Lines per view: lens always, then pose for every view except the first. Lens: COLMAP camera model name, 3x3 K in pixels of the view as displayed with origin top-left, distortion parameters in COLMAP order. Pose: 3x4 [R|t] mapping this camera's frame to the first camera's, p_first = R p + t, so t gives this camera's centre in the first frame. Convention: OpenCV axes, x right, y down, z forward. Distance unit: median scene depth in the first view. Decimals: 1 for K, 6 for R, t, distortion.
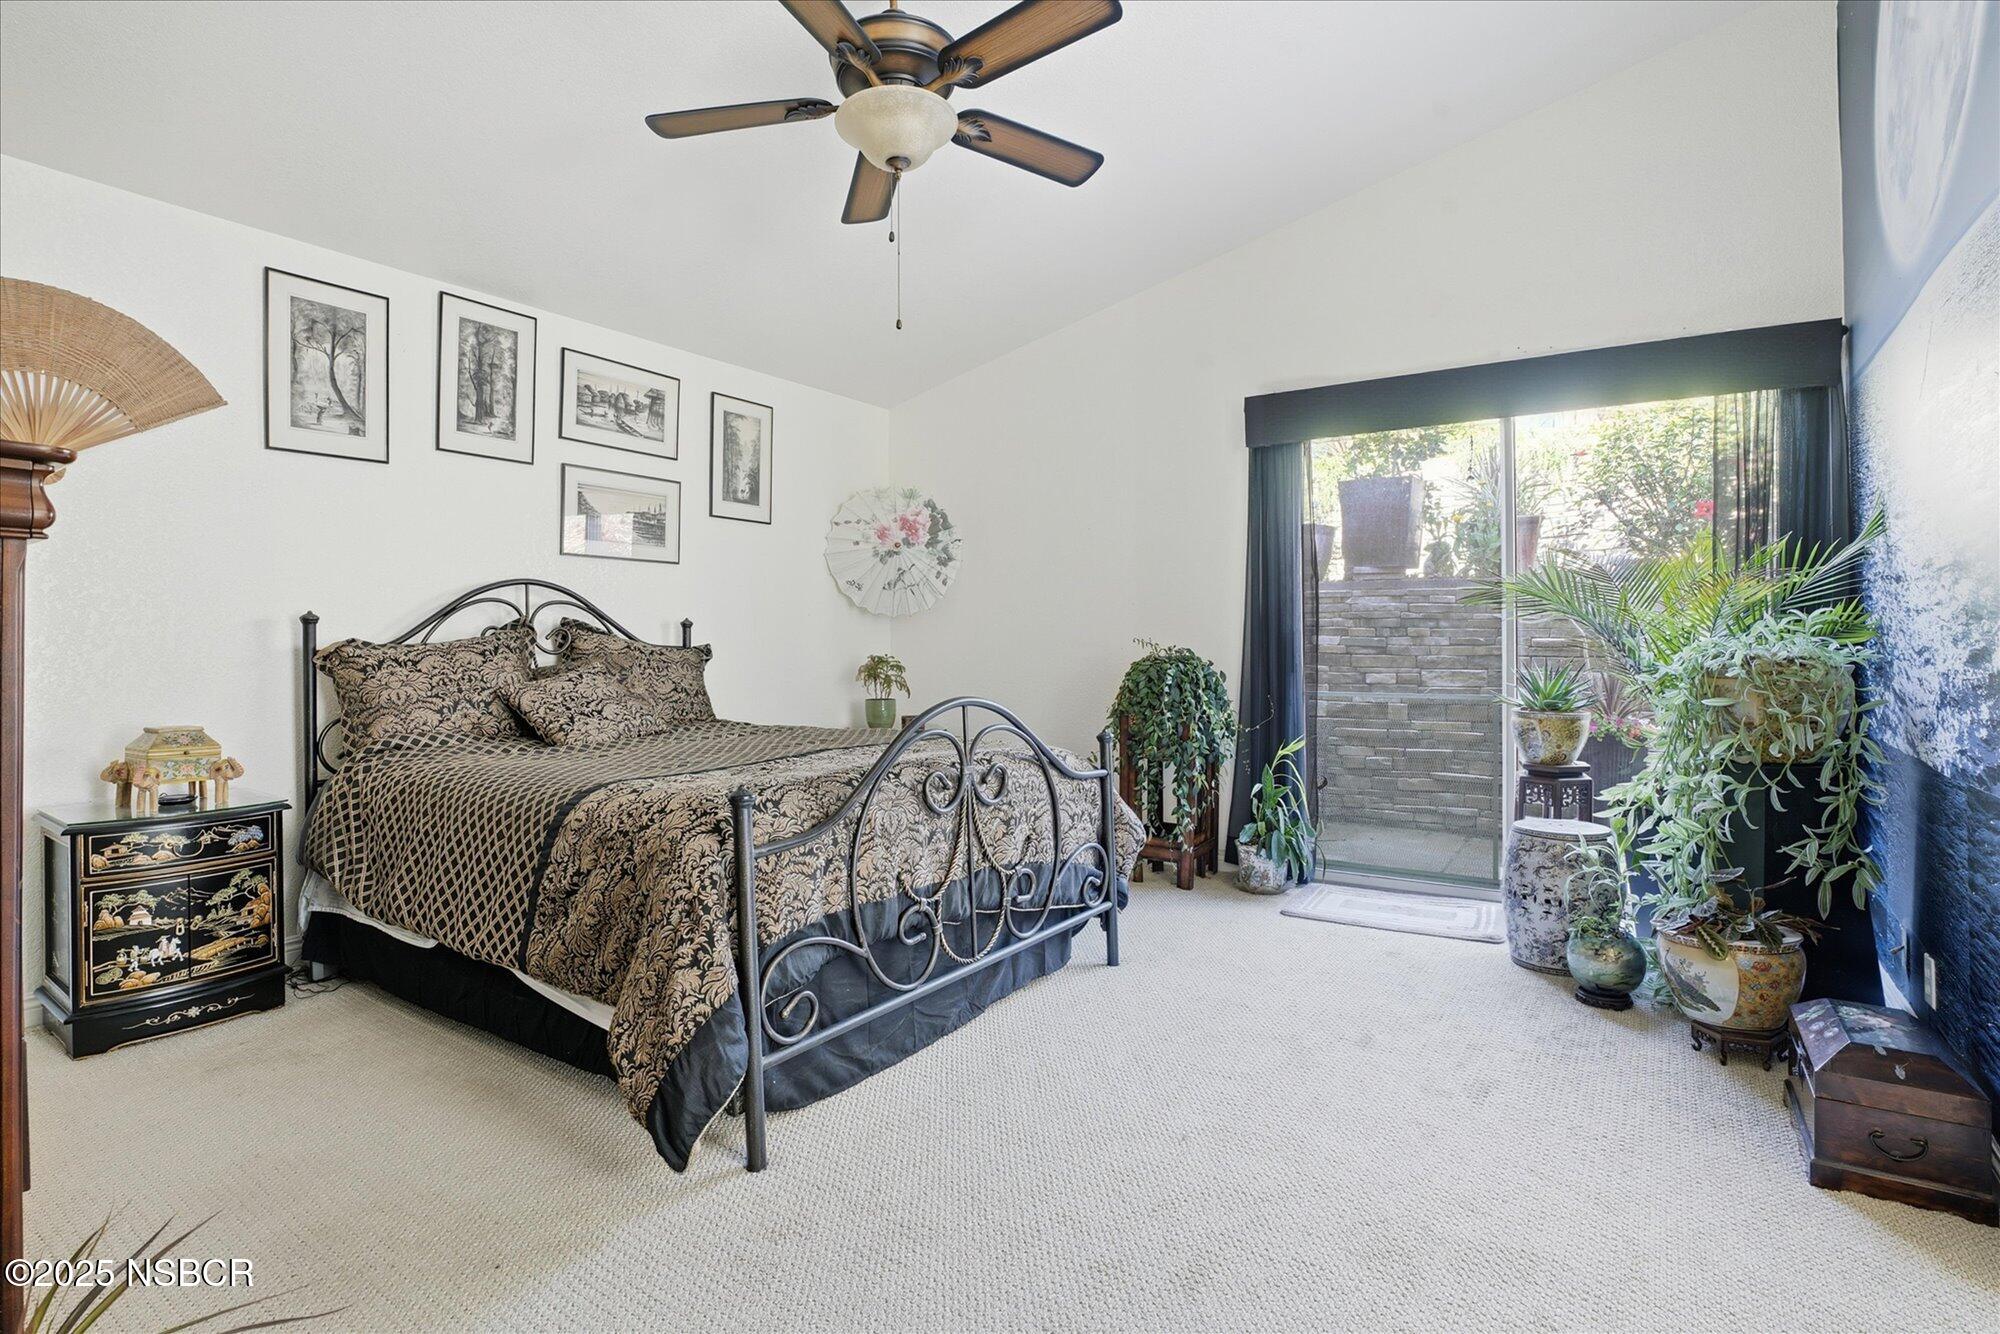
lens RADIAL K [[972.3, 0, 995.6], [0, 972.3, 638.2], [0, 0, 1]] dist [-0.048948, 0.017388]
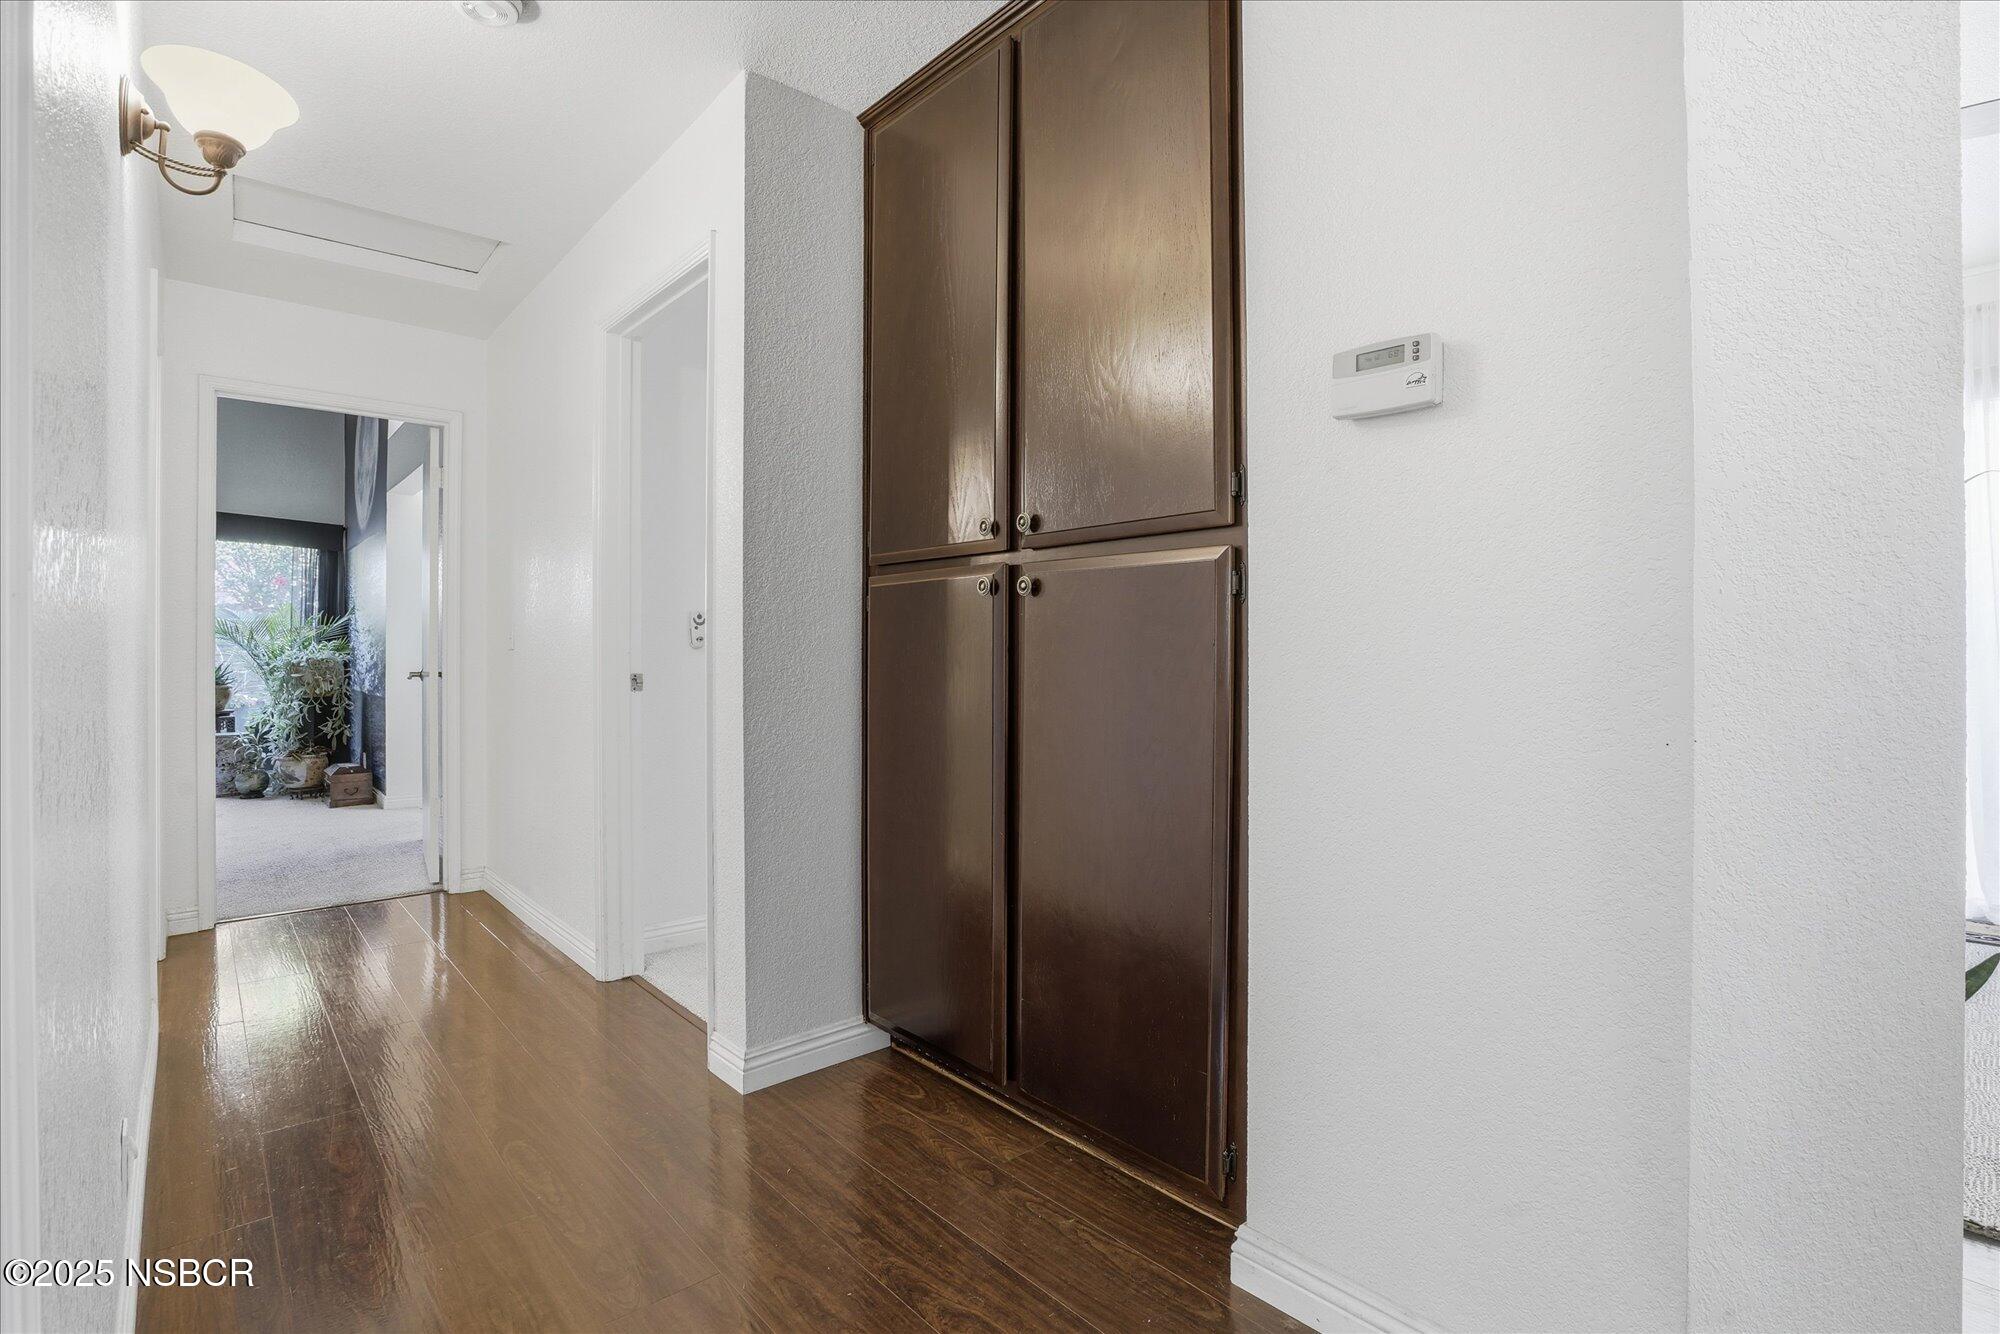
lens RADIAL K [[957.0, 0, 1010.8], [0, 957.0, 650.3], [0, 0, 1]] dist [-0.069804, 0.032086]
pose [[0.229380, 0.001903, 0.973335, -0.895845], [-0.005591, 0.999984, -0.000638, -0.009057], [-0.973321, -0.005295, 0.229387, -1.053743]]
